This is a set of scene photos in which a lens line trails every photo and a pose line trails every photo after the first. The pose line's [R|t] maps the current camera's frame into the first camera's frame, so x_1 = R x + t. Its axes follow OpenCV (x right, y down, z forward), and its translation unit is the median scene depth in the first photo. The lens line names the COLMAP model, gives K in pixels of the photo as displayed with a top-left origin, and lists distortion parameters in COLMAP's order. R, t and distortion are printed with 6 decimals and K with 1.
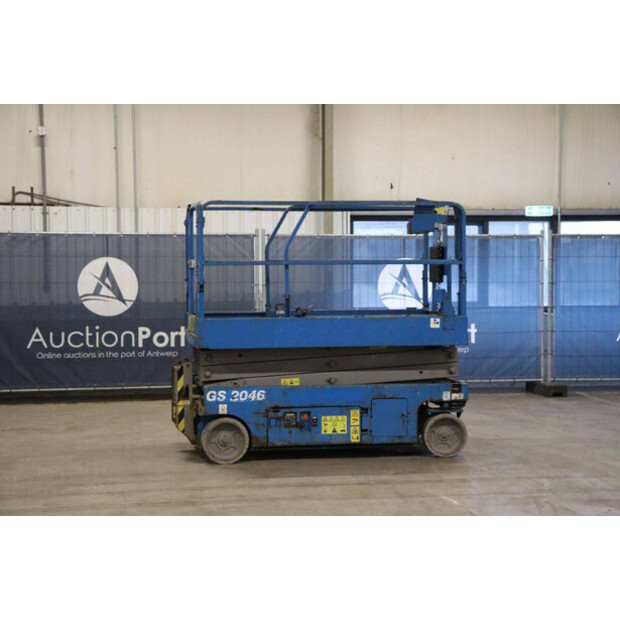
lens RADIAL K [[1171.6, 0, 309.9], [0, 1171.6, 299.3], [0, 0, 1]] dist [0.244351, 0.000000]
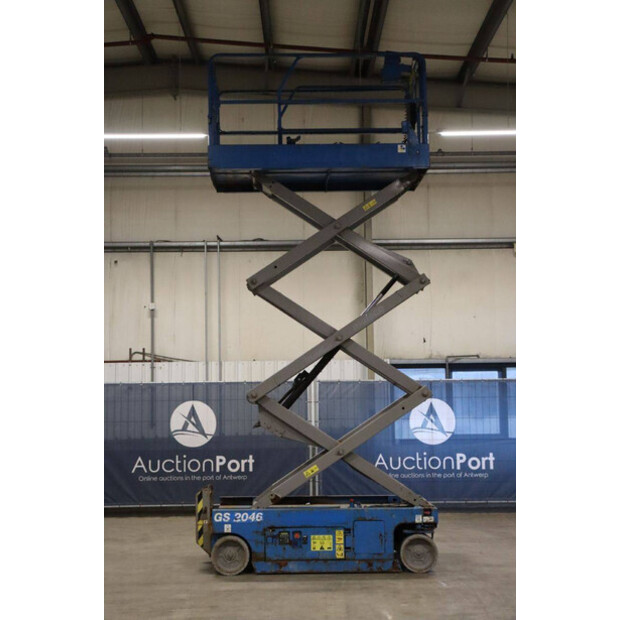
lens RADIAL K [[888.1, 0, 308.3], [0, 888.1, 309.6], [0, 0, 1]] dist [0.084968, 0.000000]
pose [[0.985554, -0.027708, -0.167078, 0.164431], [0.005728, 0.991415, -0.130624, -0.009387], [0.169263, 0.127780, 0.977252, 0.082001]]
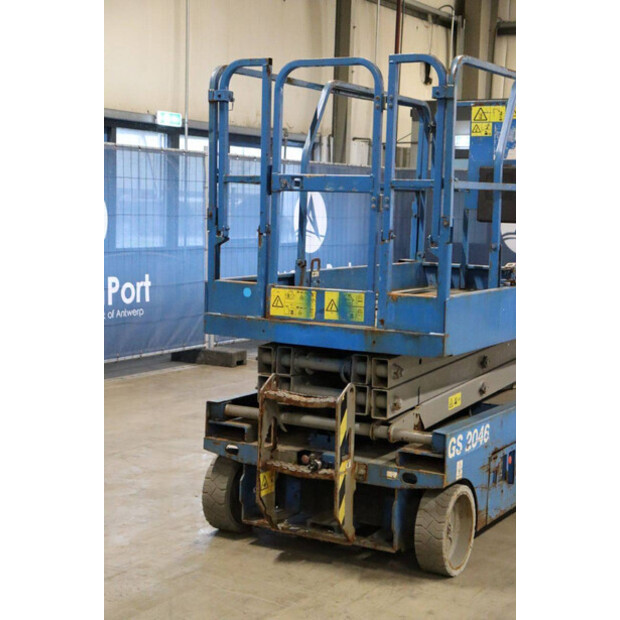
lens RADIAL K [[1151.2, 0, 312.6], [0, 1151.2, 311.8], [0, 0, 1]] dist [0.242869, 0.000000]
pose [[0.642217, -0.052749, 0.764706, -0.488148], [-0.005589, 0.997281, 0.073485, -0.012254], [-0.766502, -0.051468, 0.640176, 0.710107]]
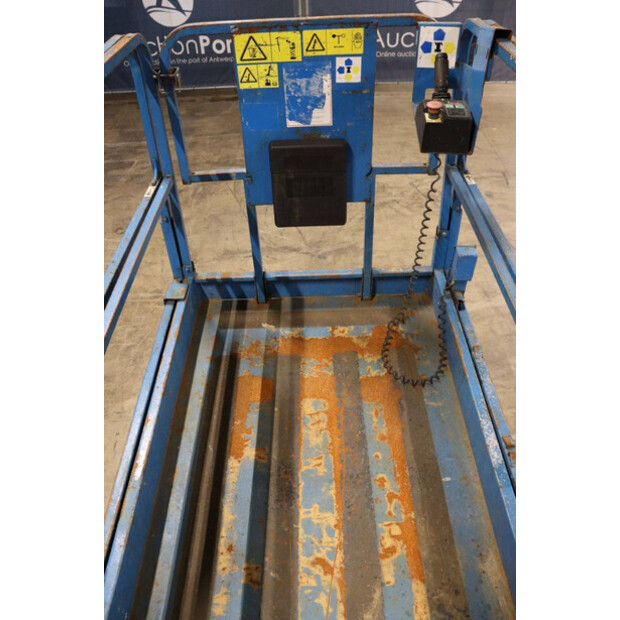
lens RADIAL K [[531.4, 0, 308.9], [0, 531.4, 308.1], [0, 0, 1]] dist [-0.086532, 0.052051]
pose [[0.186831, -0.633756, 0.750632, -0.057555], [0.071648, 0.770841, 0.632986, -0.118878], [-0.979776, -0.064480, 0.189424, 1.030568]]
